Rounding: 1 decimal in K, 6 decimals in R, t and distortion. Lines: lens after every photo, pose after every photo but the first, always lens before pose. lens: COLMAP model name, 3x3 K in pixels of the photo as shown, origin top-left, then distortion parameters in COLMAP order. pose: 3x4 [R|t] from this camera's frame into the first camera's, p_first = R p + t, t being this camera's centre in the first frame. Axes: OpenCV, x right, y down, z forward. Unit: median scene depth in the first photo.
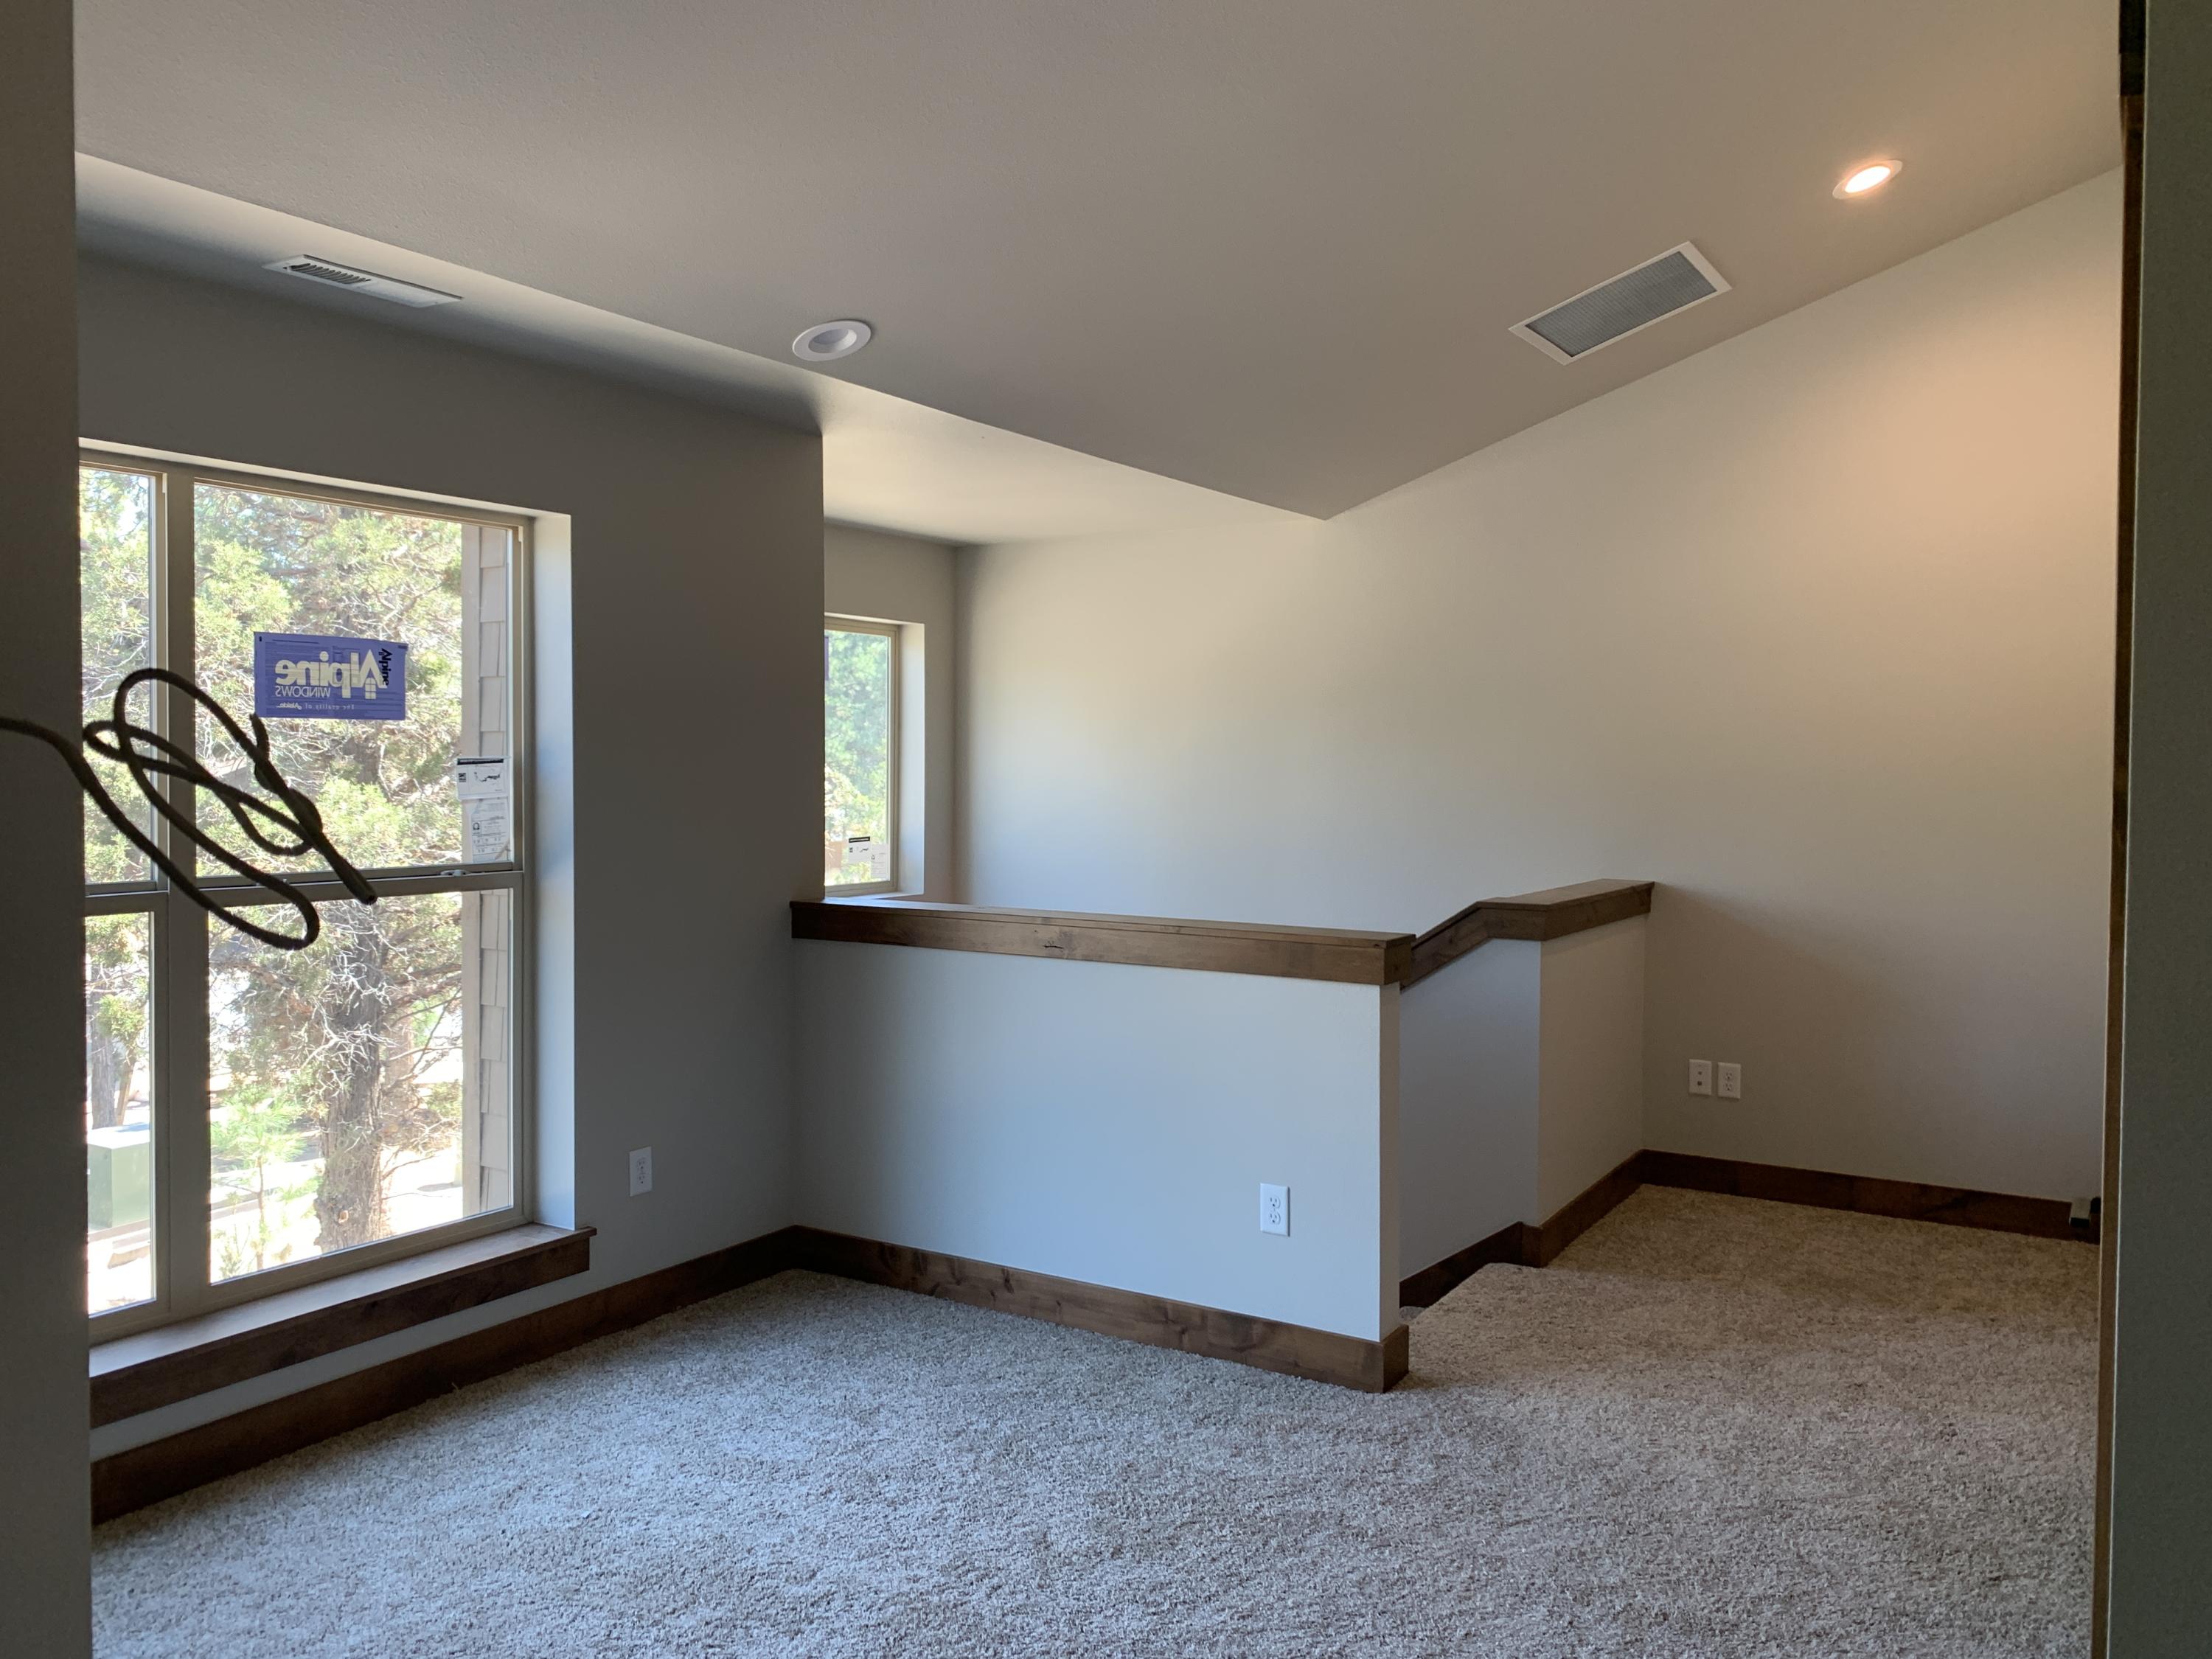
lens RADIAL K [[1677.0, 0, 1103.3], [0, 1677.0, 822.1], [0, 0, 1]] dist [-0.006420, -0.006594]
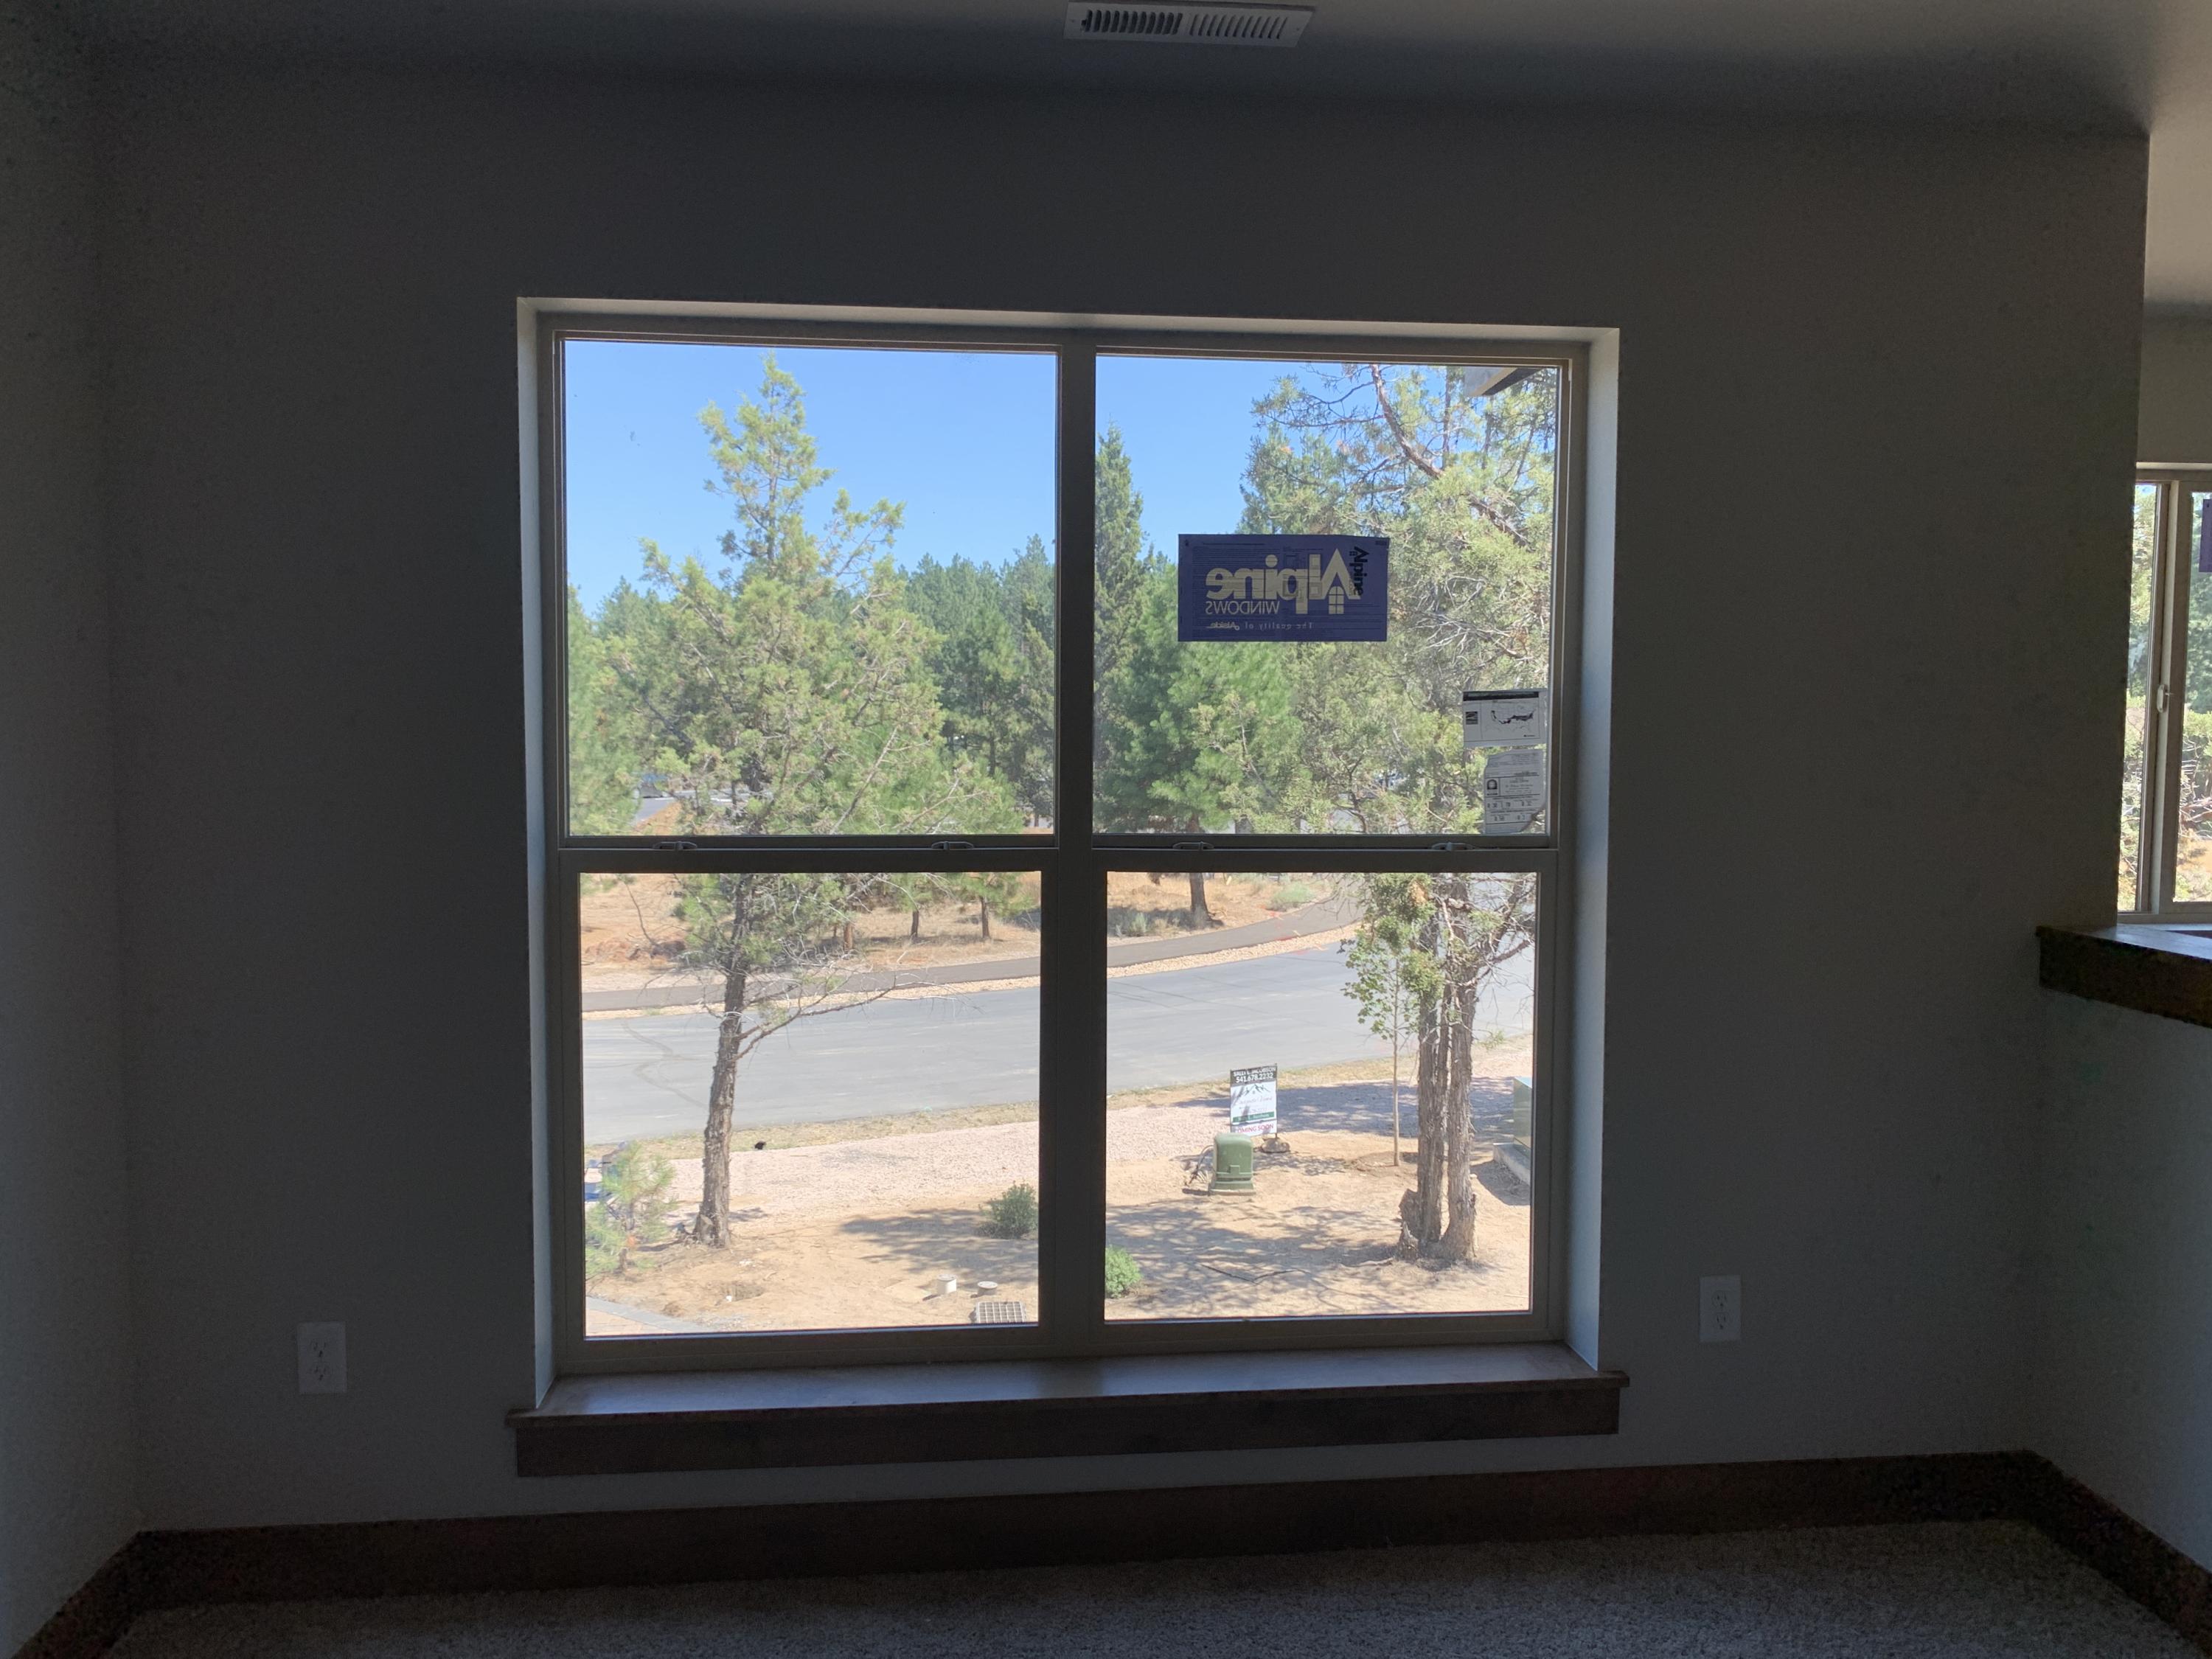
lens RADIAL K [[1677.0, 0, 1096.7], [0, 1677.0, 827.9], [0, 0, 1]] dist [-0.006420, -0.006594]
pose [[0.600952, 0.046078, -0.797956, 0.111506], [-0.026680, 0.998937, 0.037590, -0.002002], [0.798840, -0.001300, 0.601543, 0.452647]]
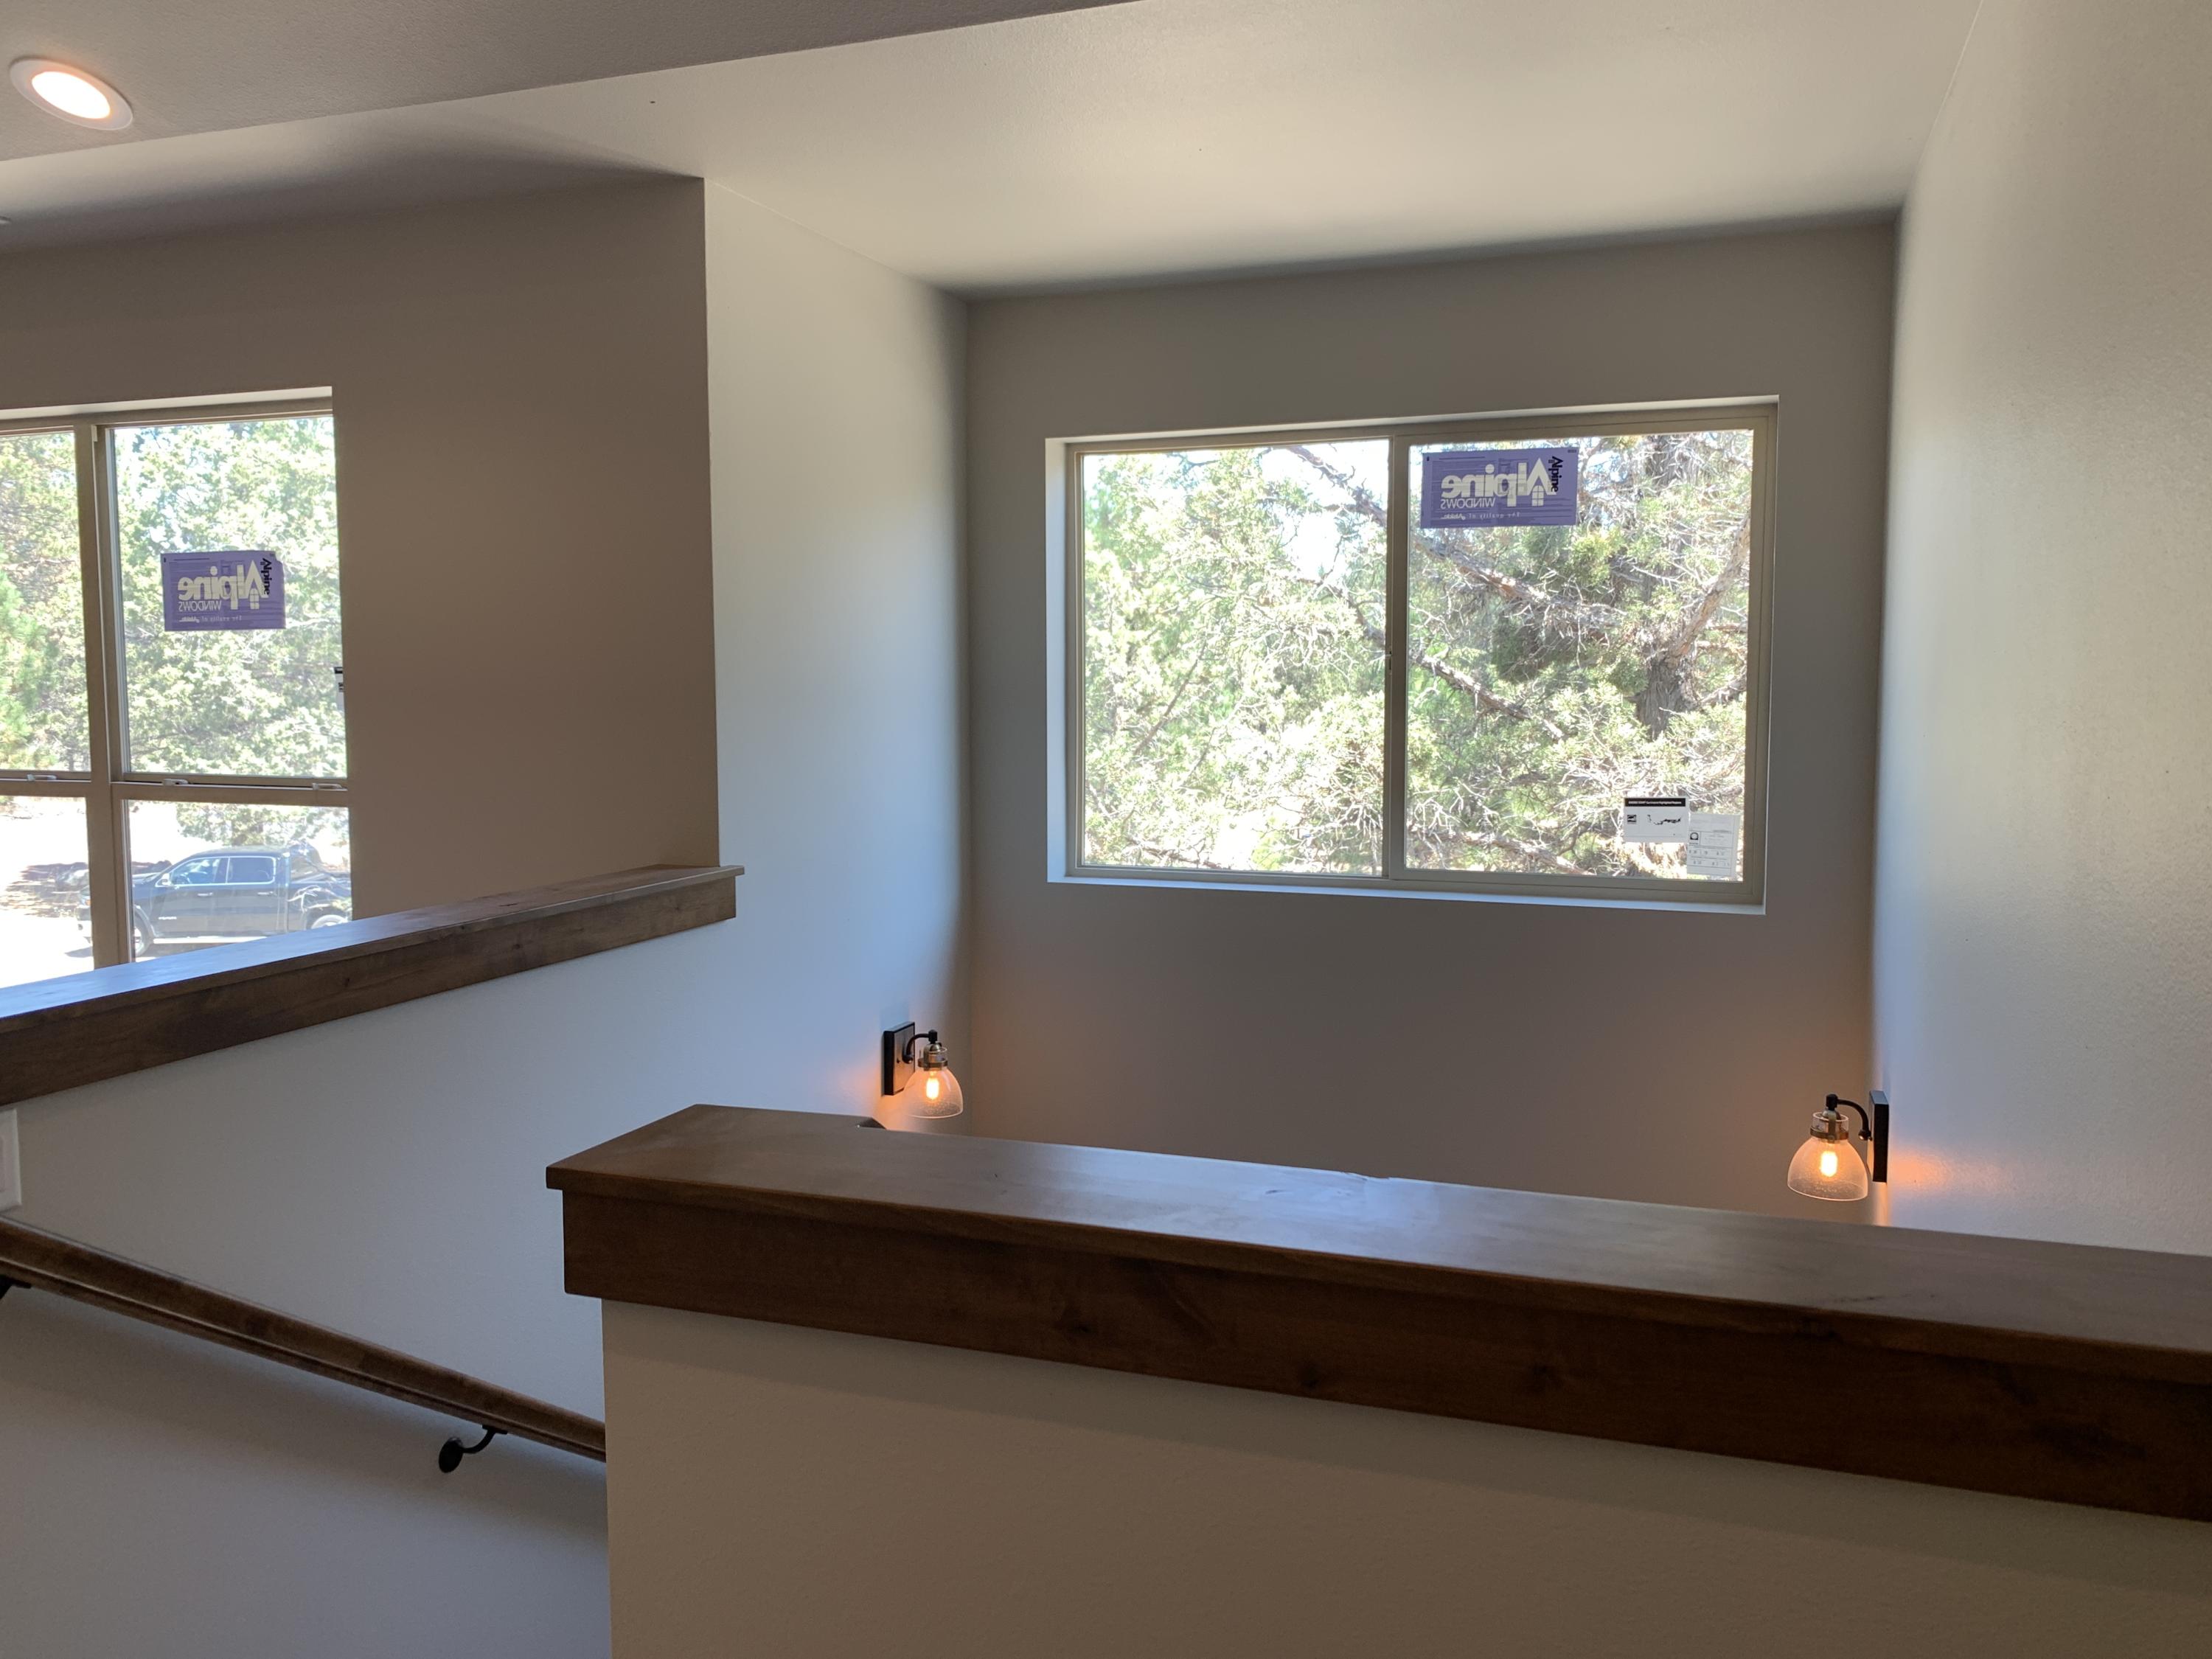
lens RADIAL K [[1677.0, 0, 1107.2], [0, 1677.0, 816.3], [0, 0, 1]] dist [-0.006420, -0.006594]
pose [[0.241220, 0.078972, -0.967252, 0.688179], [-0.025417, 0.996856, 0.075050, -0.037087], [0.970138, 0.006481, 0.242469, 1.258414]]
